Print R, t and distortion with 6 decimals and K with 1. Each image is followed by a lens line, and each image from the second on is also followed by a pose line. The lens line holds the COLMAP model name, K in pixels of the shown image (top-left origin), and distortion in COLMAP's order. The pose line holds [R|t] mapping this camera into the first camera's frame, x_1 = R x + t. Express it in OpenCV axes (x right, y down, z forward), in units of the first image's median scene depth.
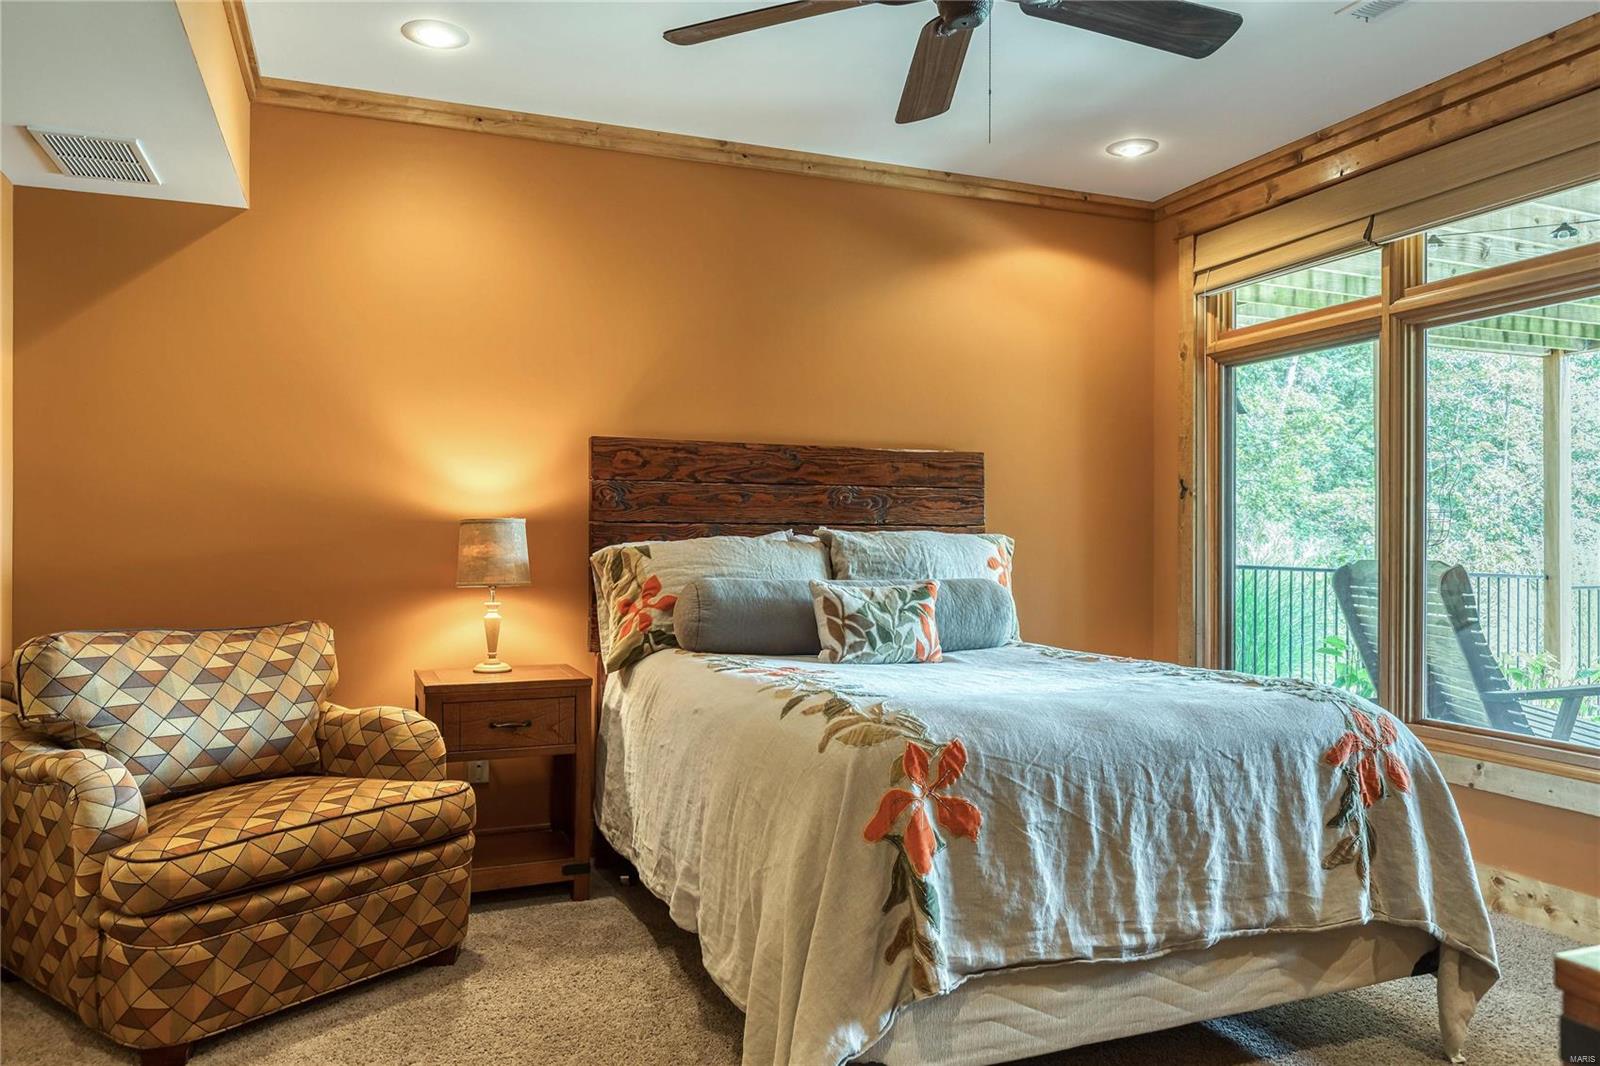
lens RADIAL K [[1060.7, 0, 800.0], [0, 1060.7, 533.0], [0, 0, 1]] dist [-0.000697, -0.001299]
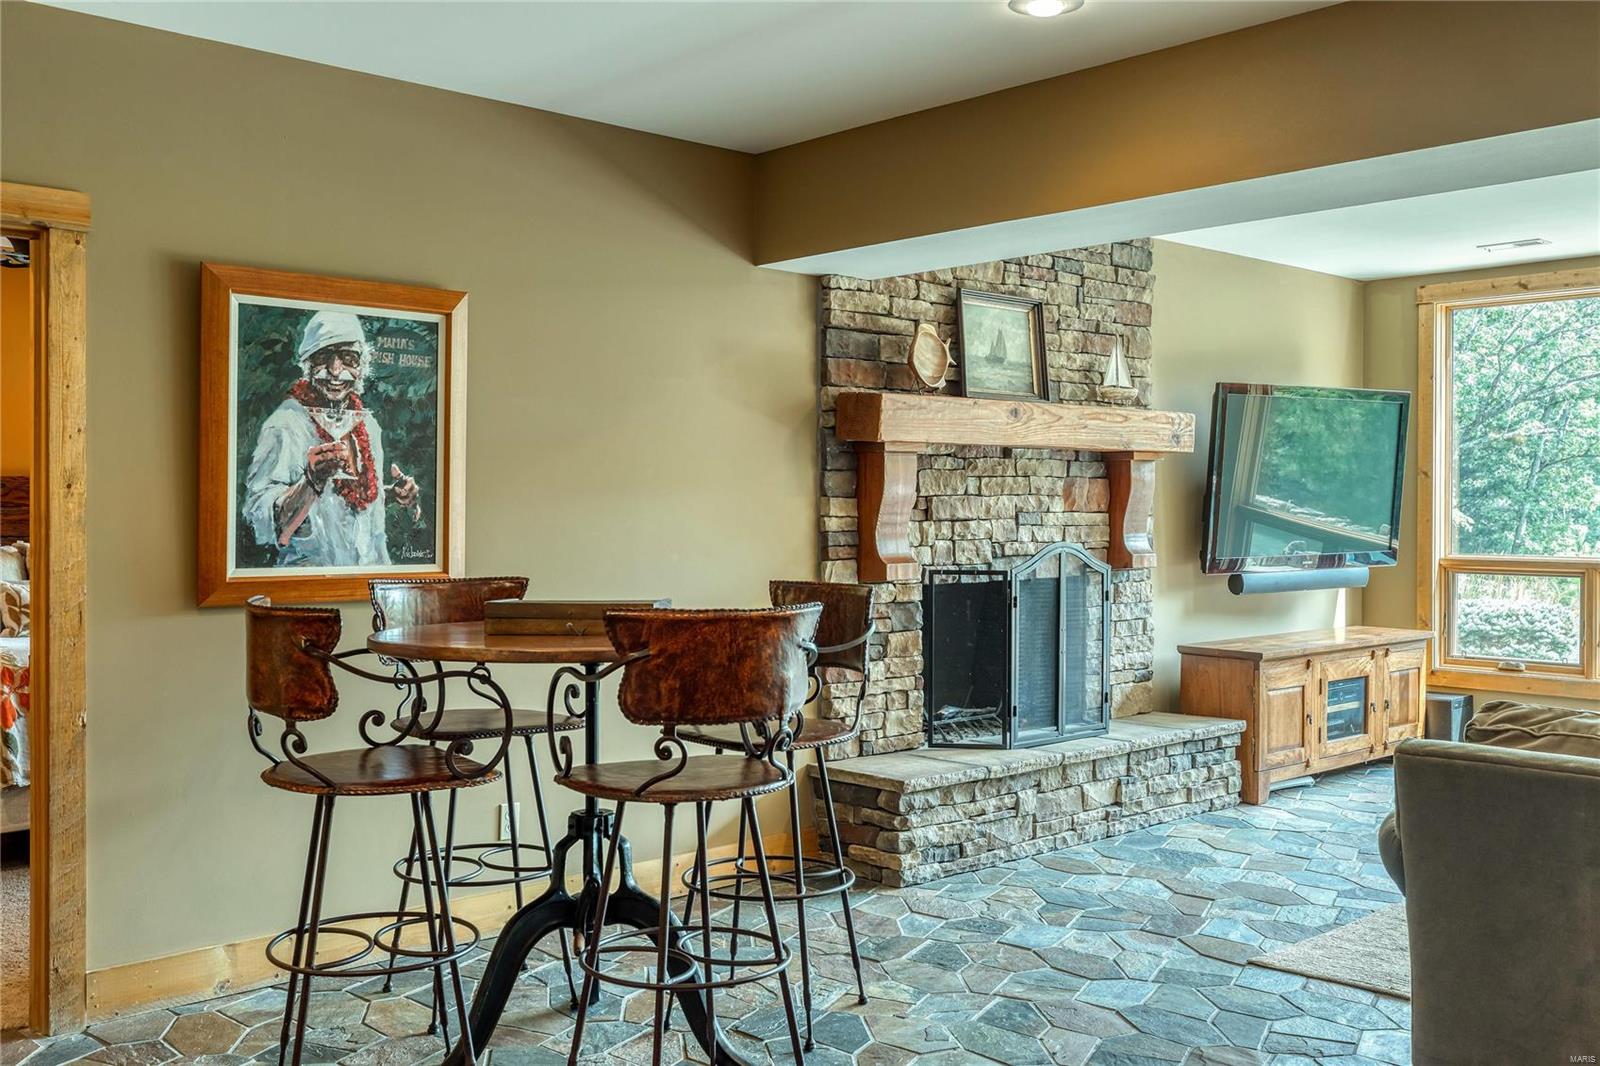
lens RADIAL K [[1539.4, 0, 800.0], [0, 1539.4, 533.0], [0, 0, 1]] dist [0.007679, -0.006699]
pose [[0.935957, -0.005417, 0.352073, 0.302532], [-0.003768, 0.999670, 0.025398, -0.080754], [-0.352094, -0.025098, 0.935628, -1.383544]]
